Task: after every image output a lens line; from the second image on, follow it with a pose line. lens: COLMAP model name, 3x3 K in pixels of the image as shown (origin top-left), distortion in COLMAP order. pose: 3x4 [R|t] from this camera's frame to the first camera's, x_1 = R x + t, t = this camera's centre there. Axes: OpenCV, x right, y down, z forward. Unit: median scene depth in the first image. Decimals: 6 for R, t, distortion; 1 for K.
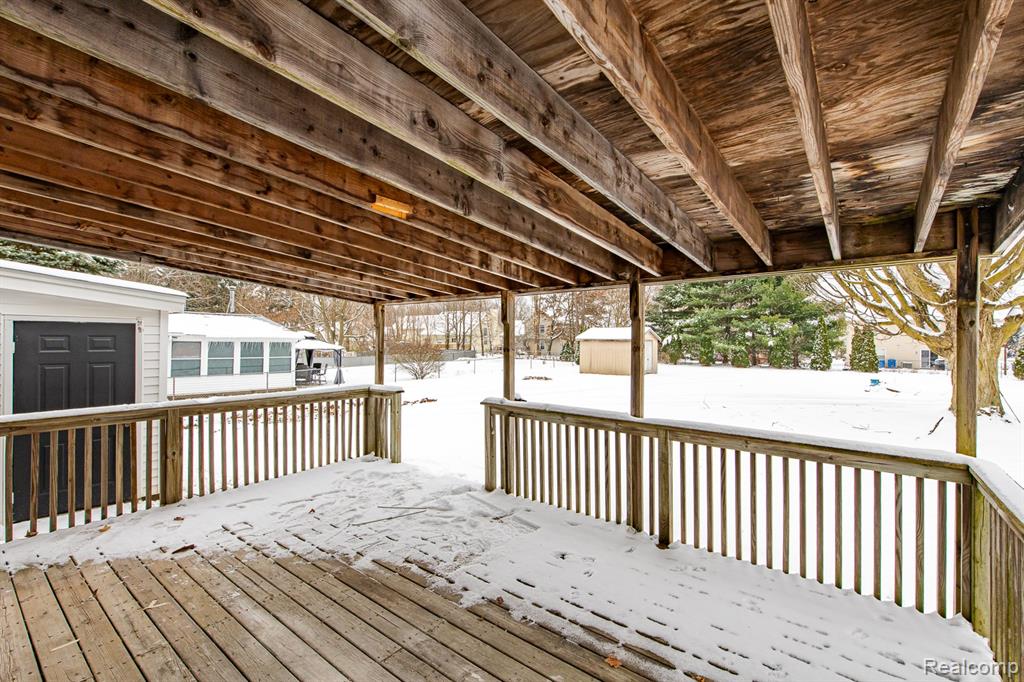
lens RADIAL K [[446.0, 0, 533.5], [0, 446.0, 336.0], [0, 0, 1]] dist [0.003628, -0.000577]
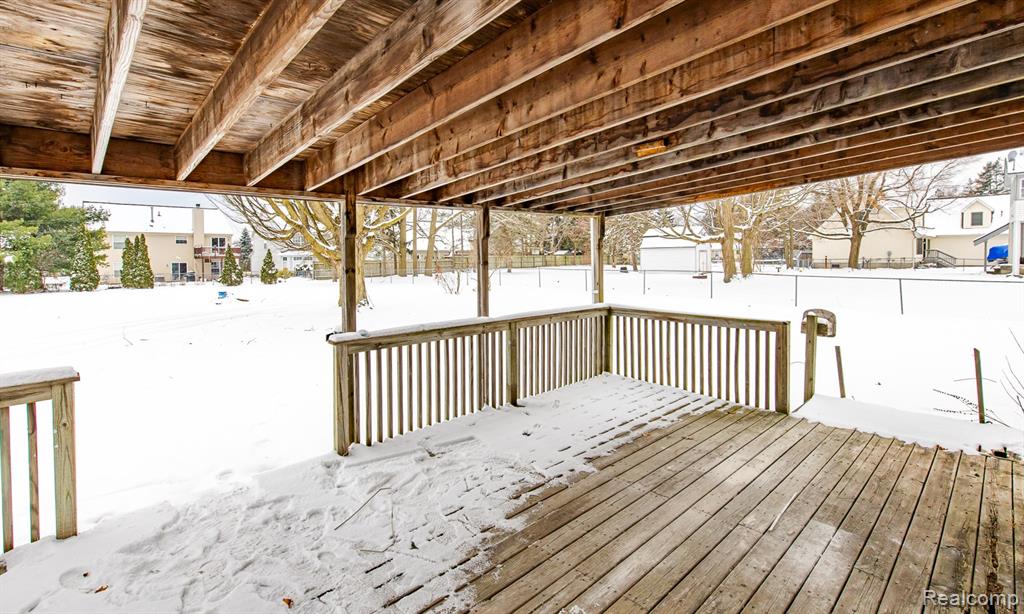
lens RADIAL K [[487.6, 0, 512.2], [0, 487.6, 273.9], [0, 0, 1]] dist [0.003015, -0.000270]
pose [[0.157441, -0.049462, 0.986289, -1.240797], [-0.001186, 0.998735, 0.050275, -0.008166], [-0.987528, -0.009085, 0.157183, 0.844251]]
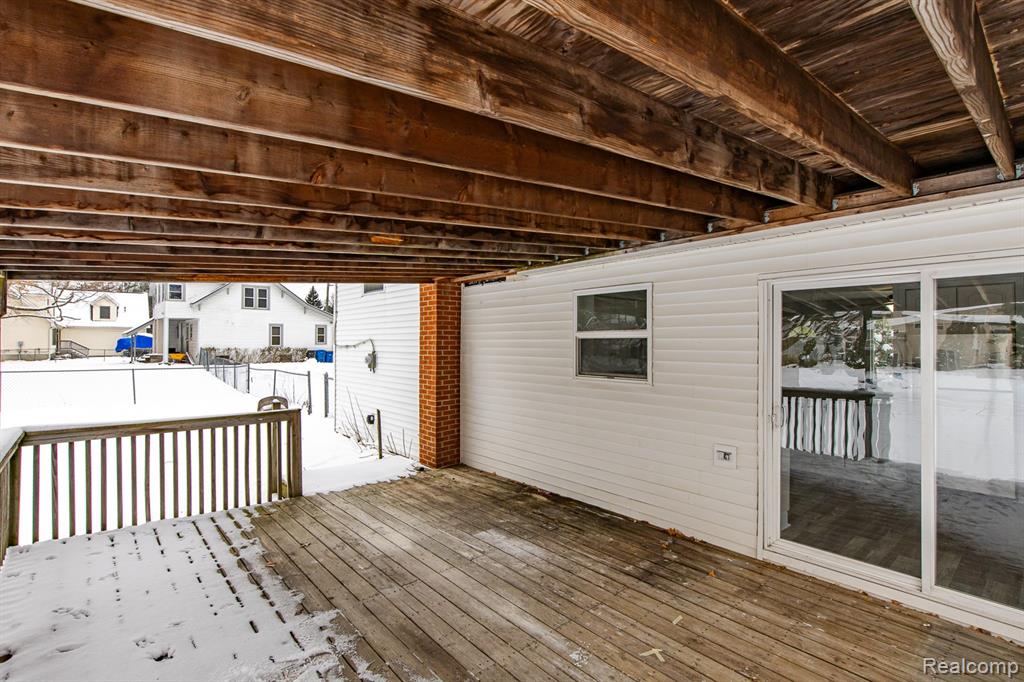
lens RADIAL K [[475.8, 0, 509.4], [0, 475.8, 346.8], [0, 0, 1]] dist [0.010745, 0.000034]
pose [[-0.978002, -0.014851, 0.208064, -0.623268], [-0.015644, 0.999875, -0.002167, 0.002542], [-0.208006, -0.005374, -0.978113, 1.635298]]
